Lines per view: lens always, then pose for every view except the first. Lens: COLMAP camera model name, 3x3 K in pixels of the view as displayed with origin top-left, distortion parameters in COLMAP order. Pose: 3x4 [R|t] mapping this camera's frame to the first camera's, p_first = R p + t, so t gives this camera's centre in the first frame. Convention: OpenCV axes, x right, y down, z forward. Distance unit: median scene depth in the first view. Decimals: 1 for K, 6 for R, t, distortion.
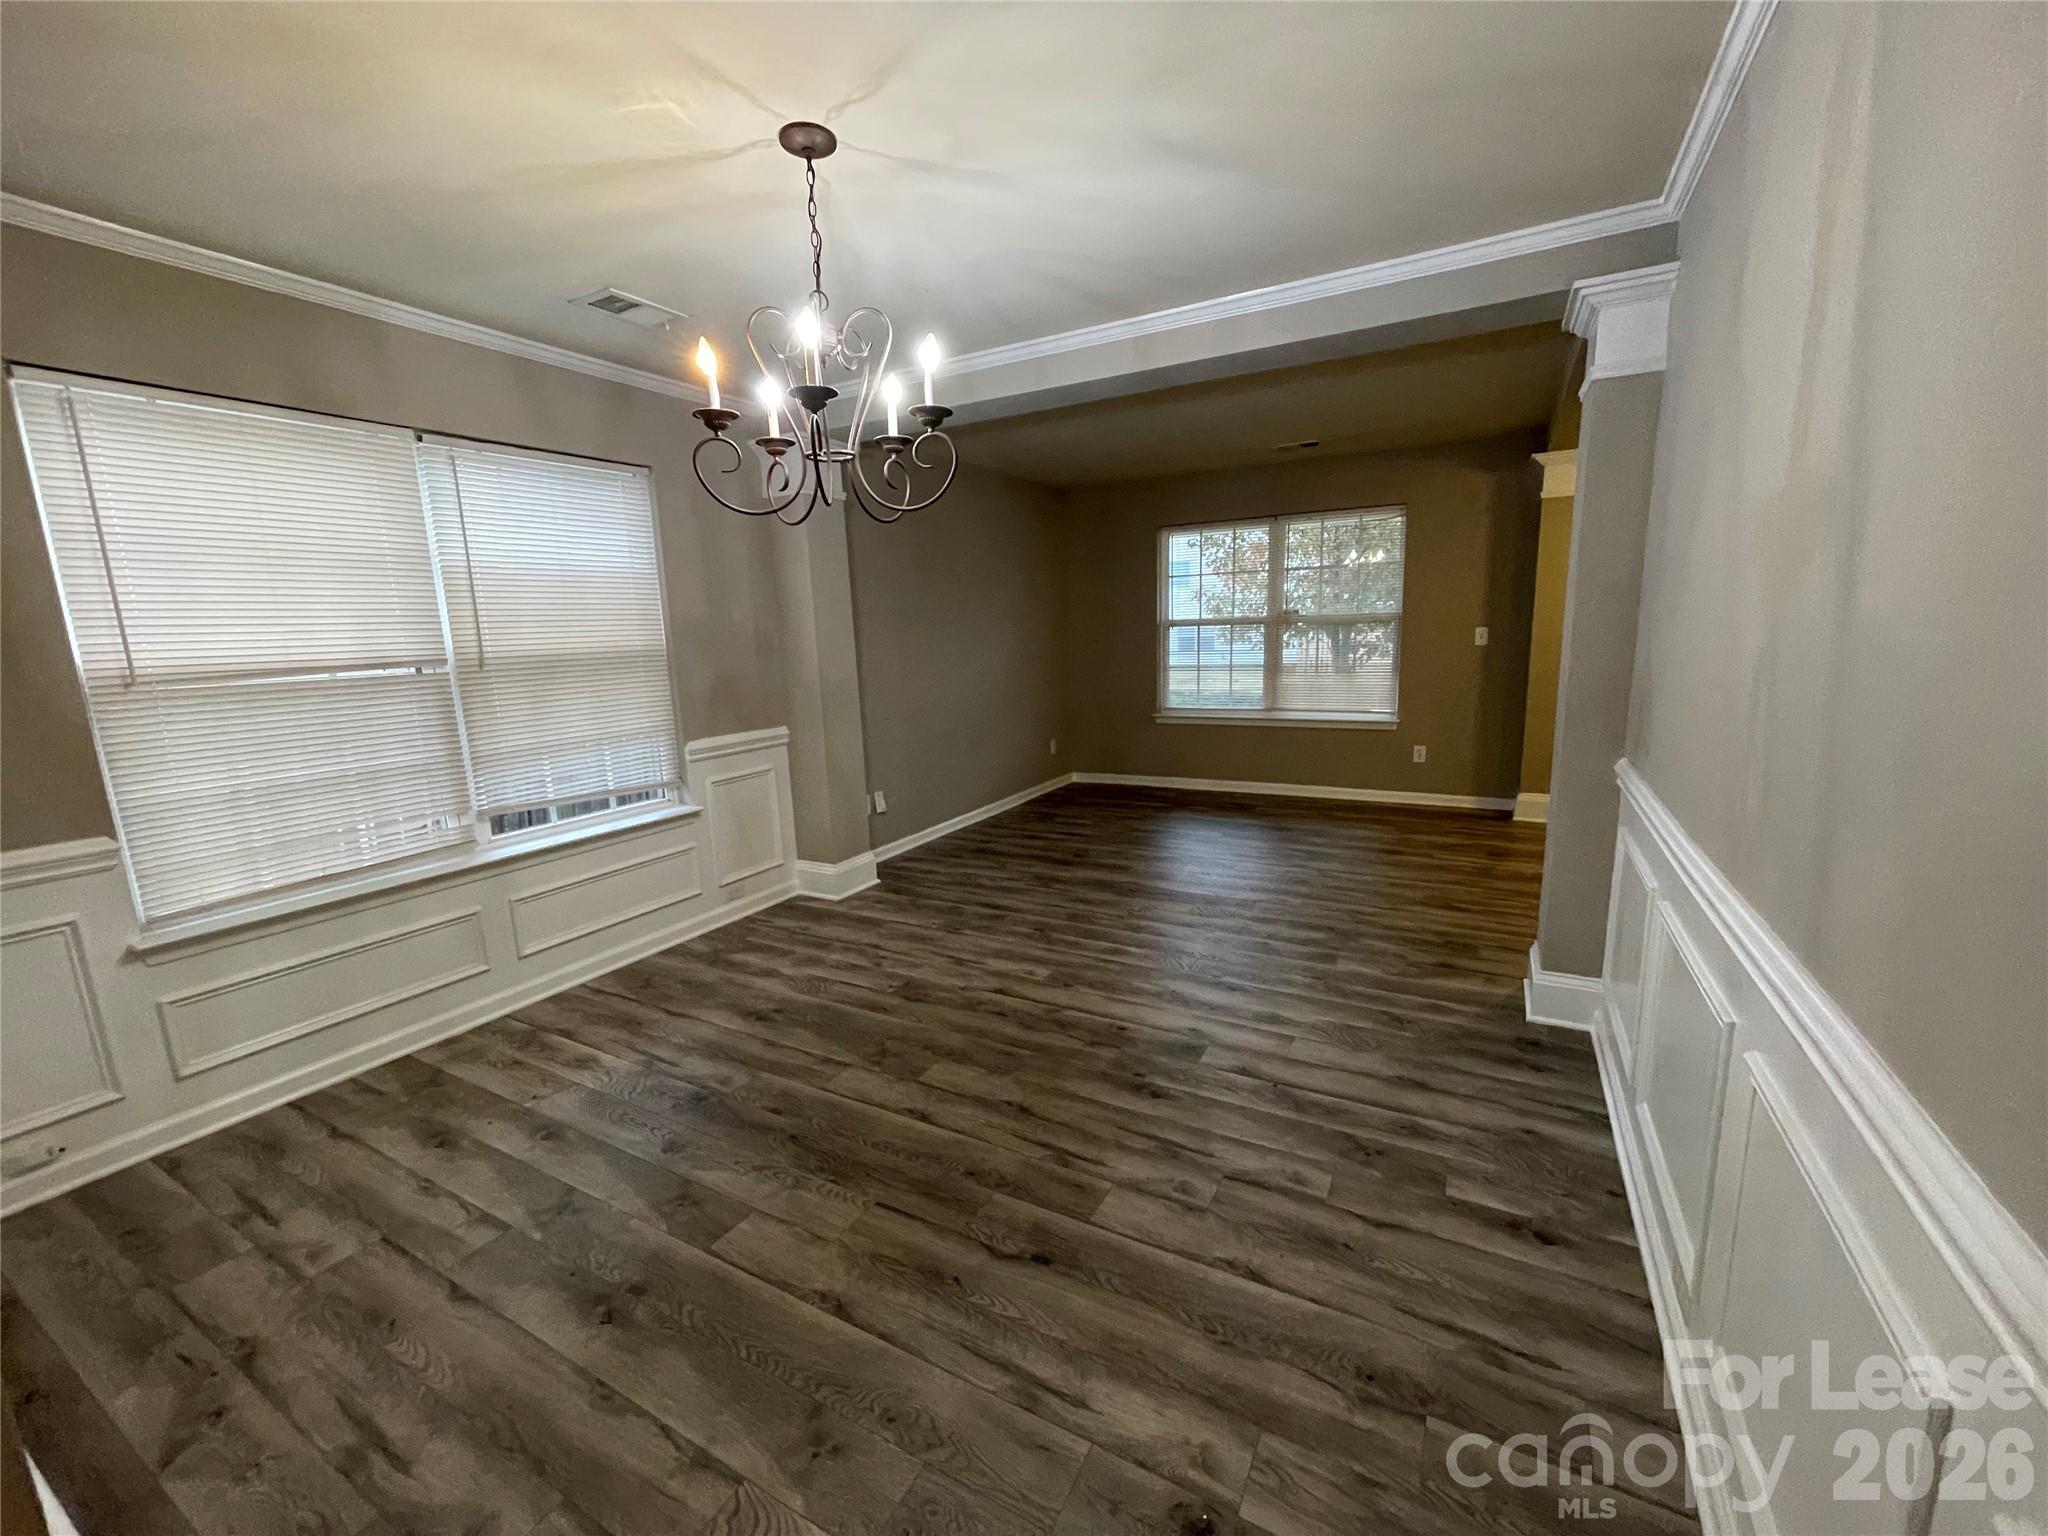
lens RADIAL K [[826.3, 0, 1012.7], [0, 826.3, 774.7], [0, 0, 1]] dist [-0.002238, 0.002599]
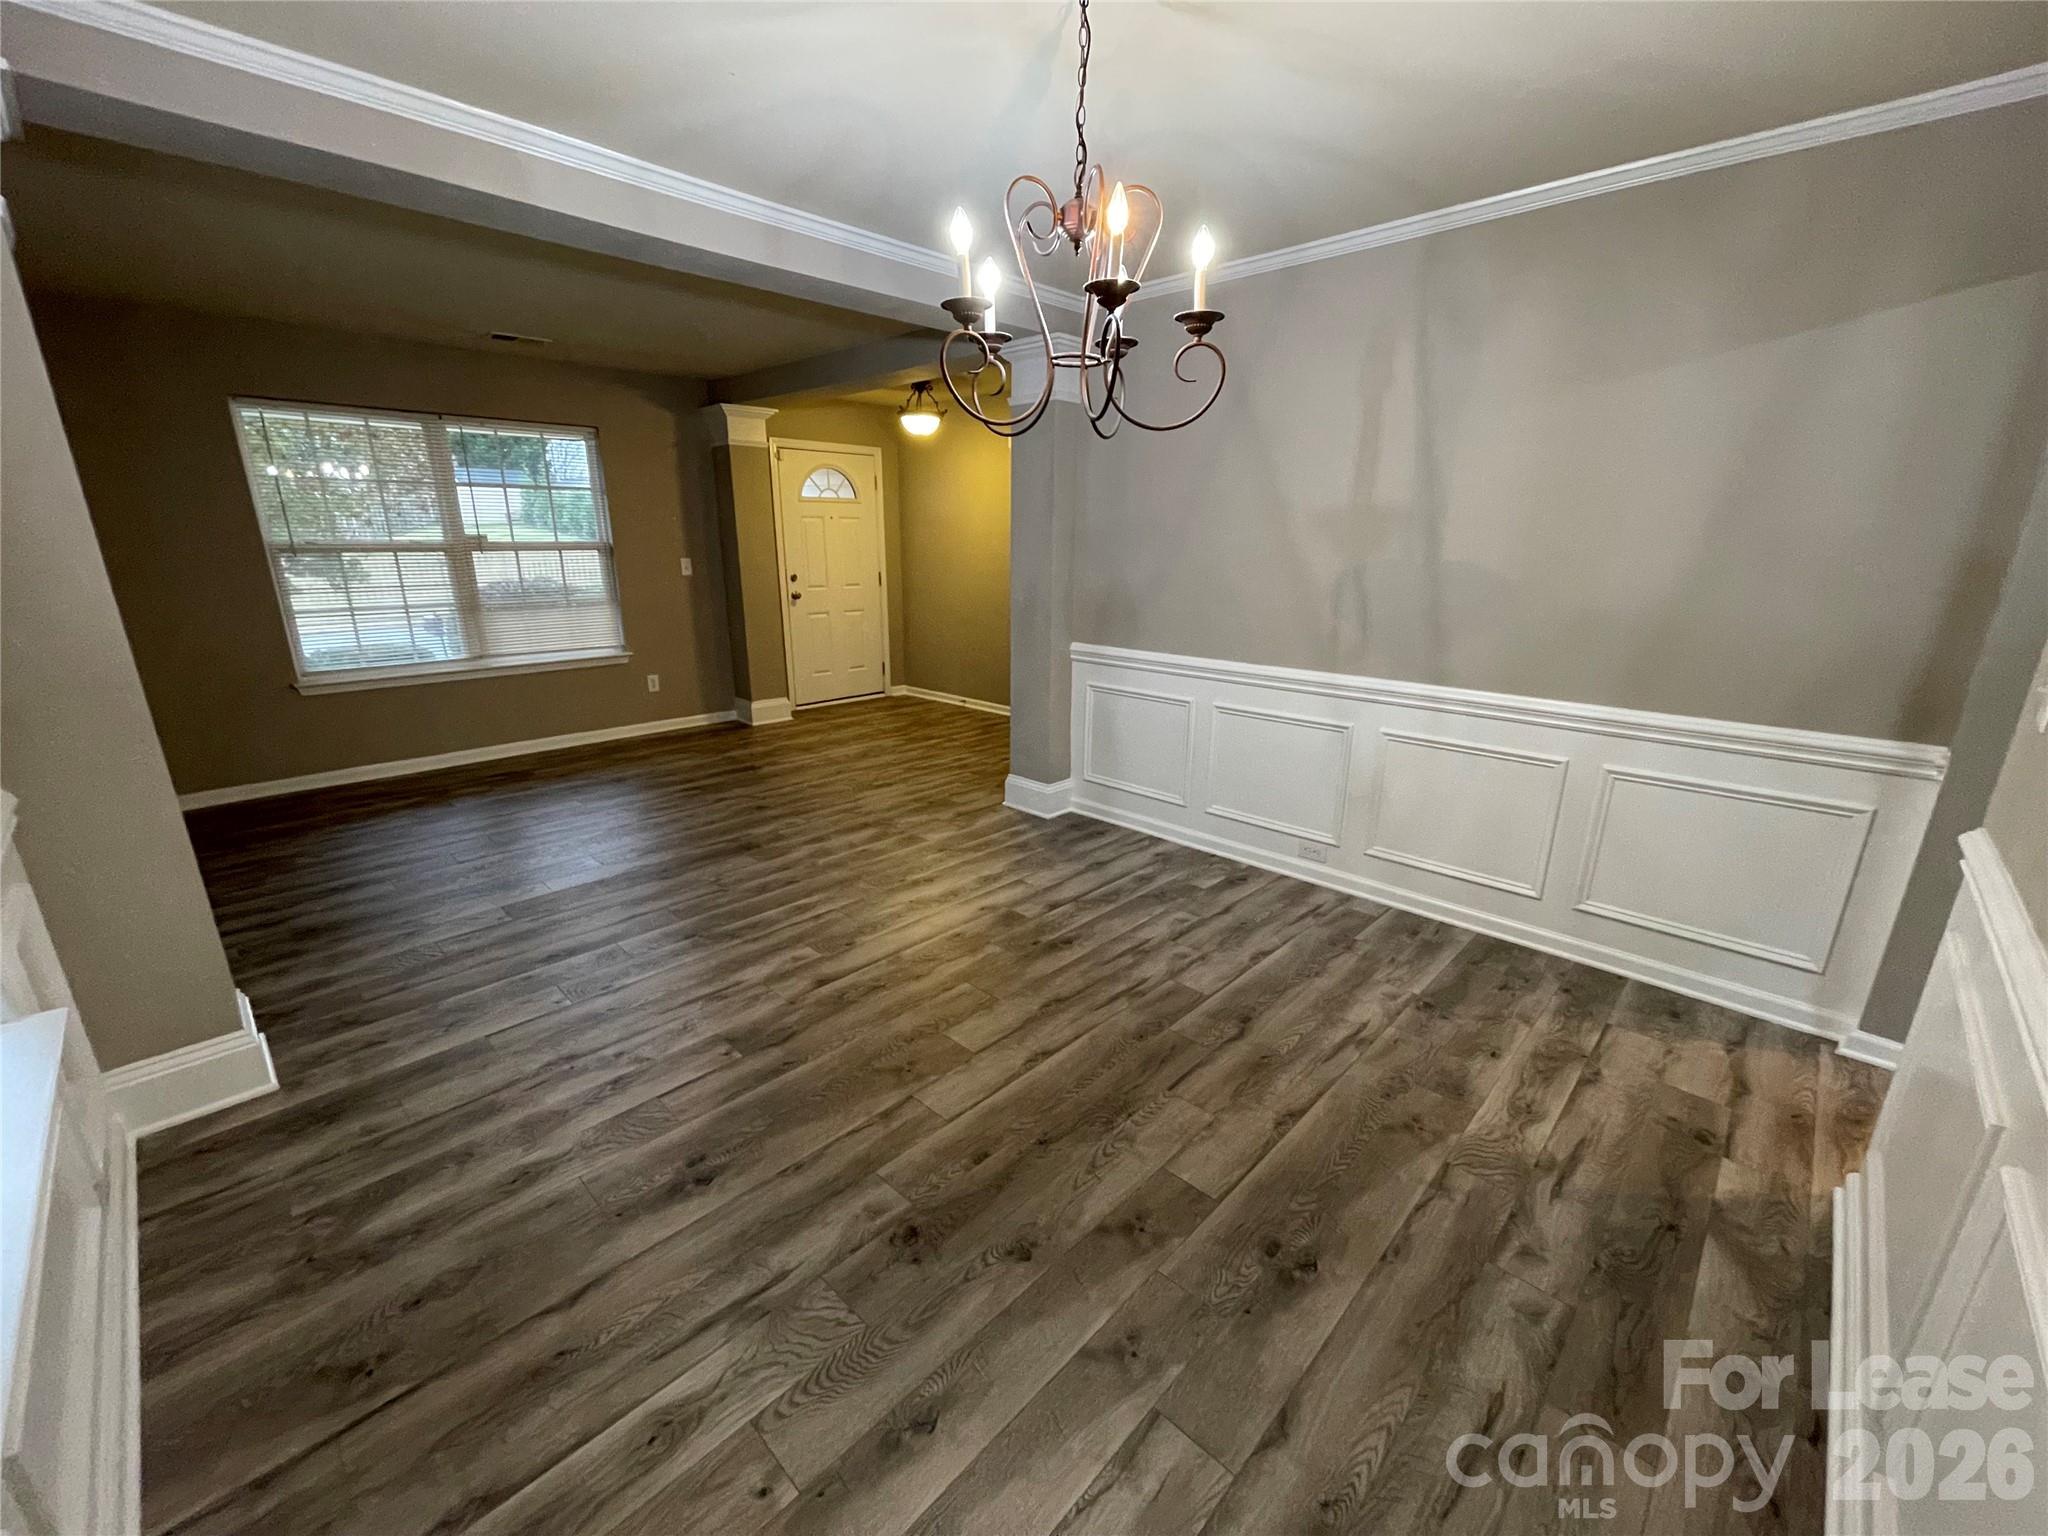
lens RADIAL K [[826.3, 0, 1030.7], [0, 826.3, 787.0], [0, 0, 1]] dist [-0.002238, 0.002599]
pose [[0.244221, -0.250073, 0.936920, -0.761090], [0.161402, 0.963182, 0.215011, -0.090931], [-0.956193, 0.098710, 0.275592, 0.556102]]
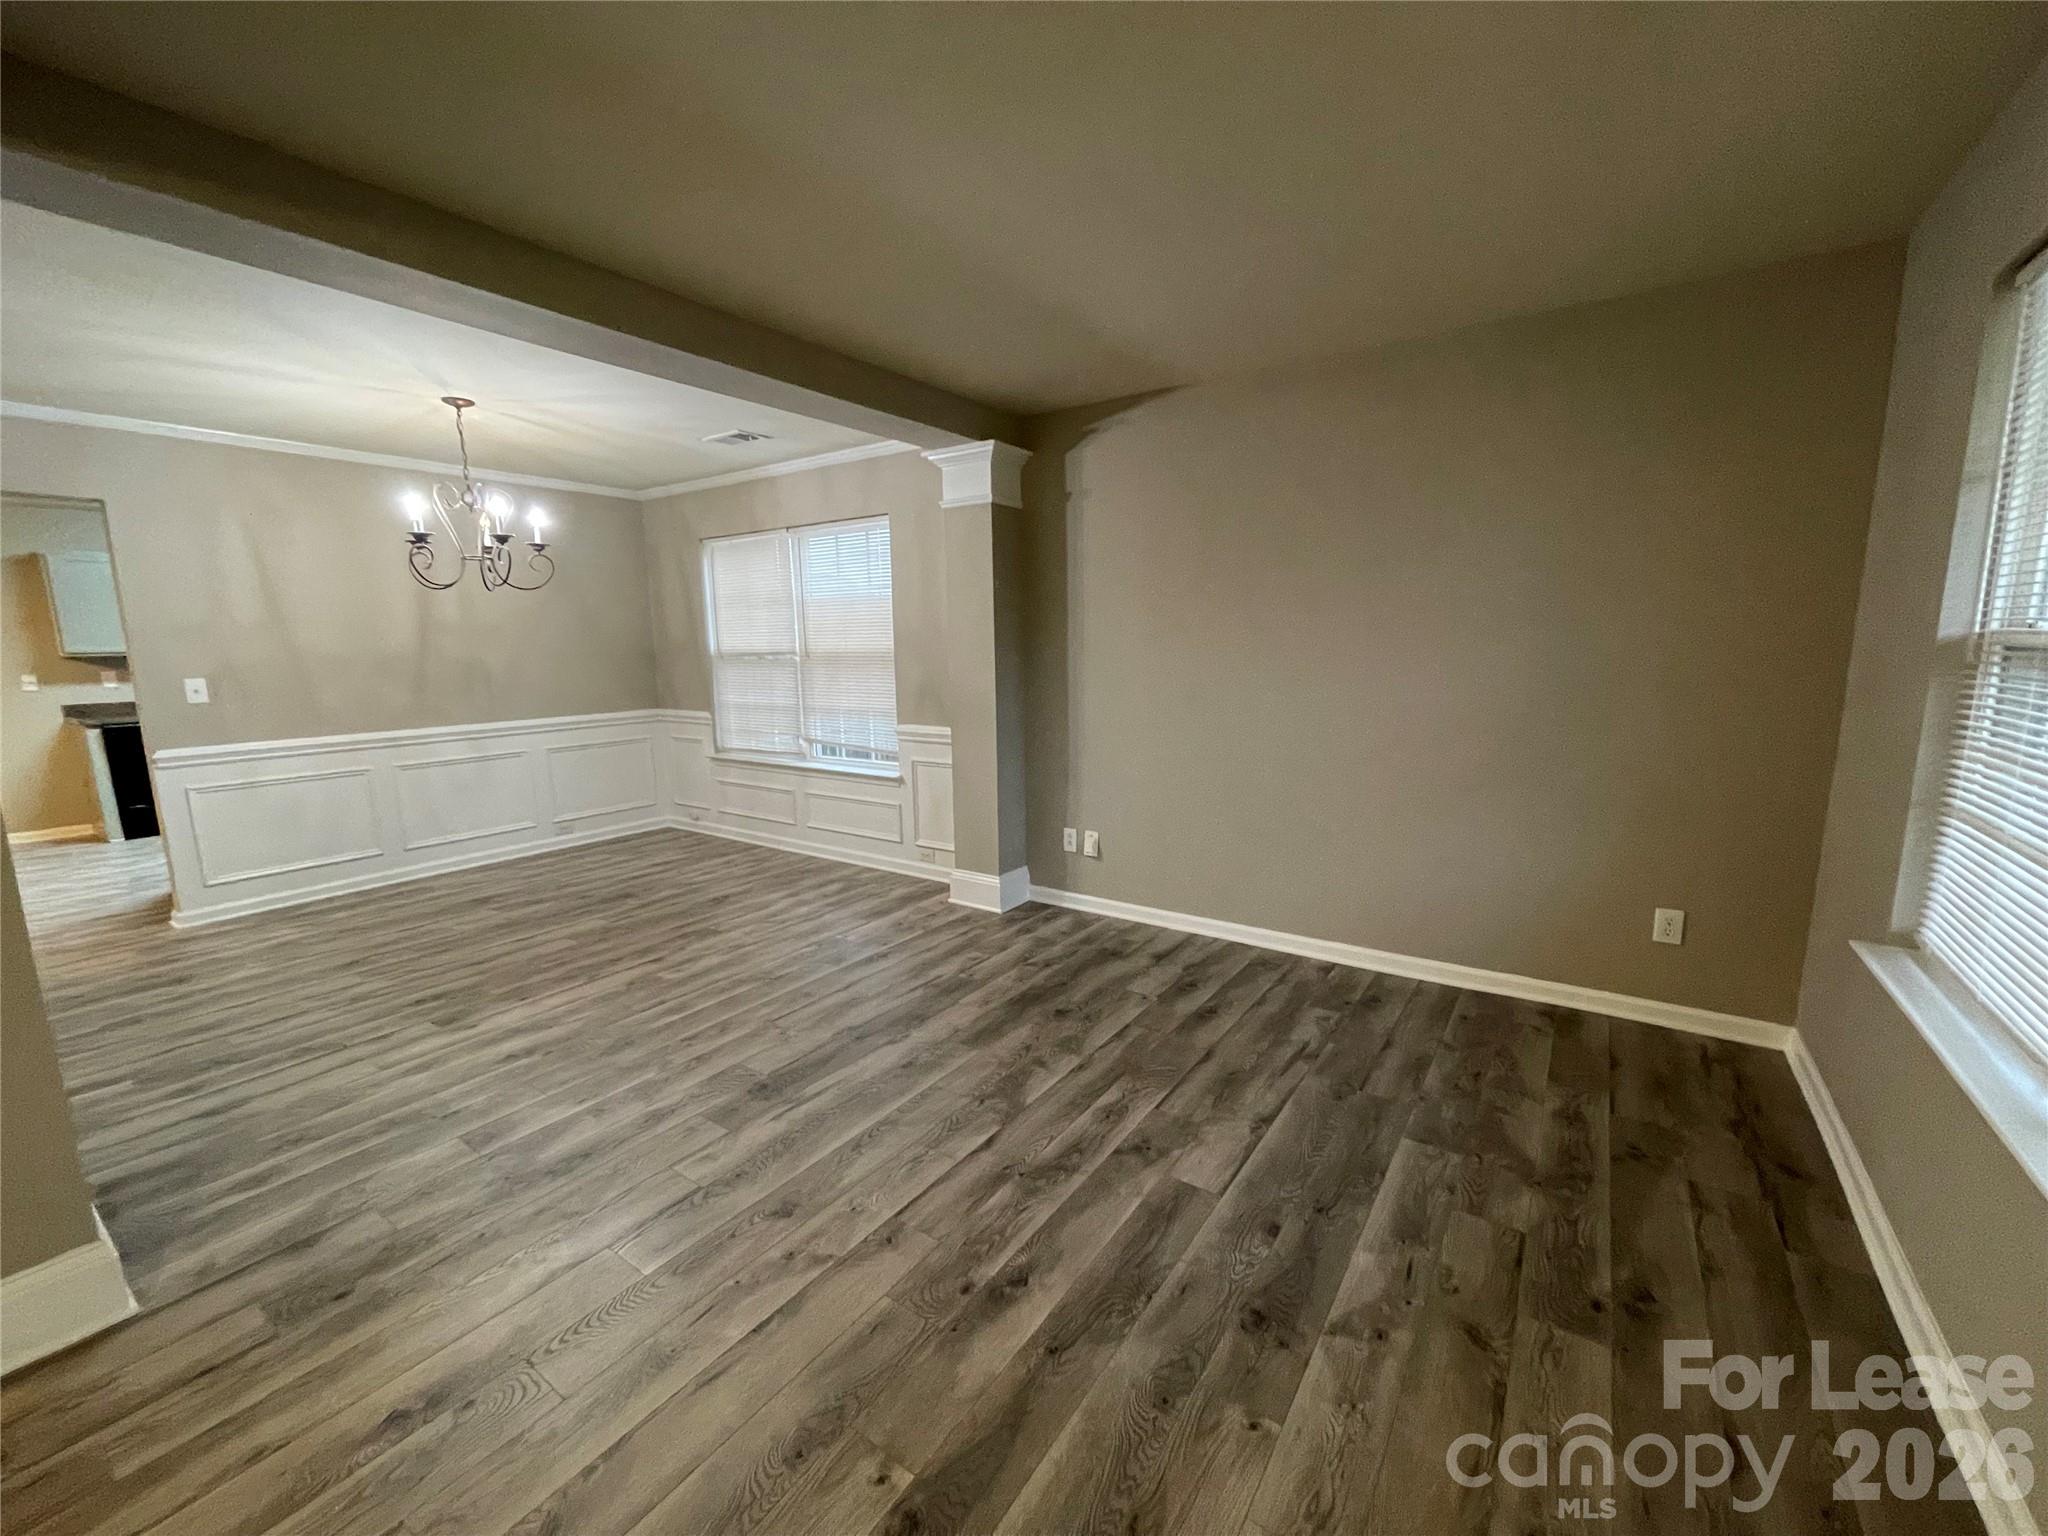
lens RADIAL K [[826.3, 0, 1024.5], [0, 826.3, 763.5], [0, 0, 1]] dist [-0.002238, 0.002599]
pose [[-0.091212, 0.182482, -0.978969, 1.074030], [-0.158080, 0.967949, 0.195156, -0.327966], [0.983205, 0.172556, -0.059441, 1.602781]]
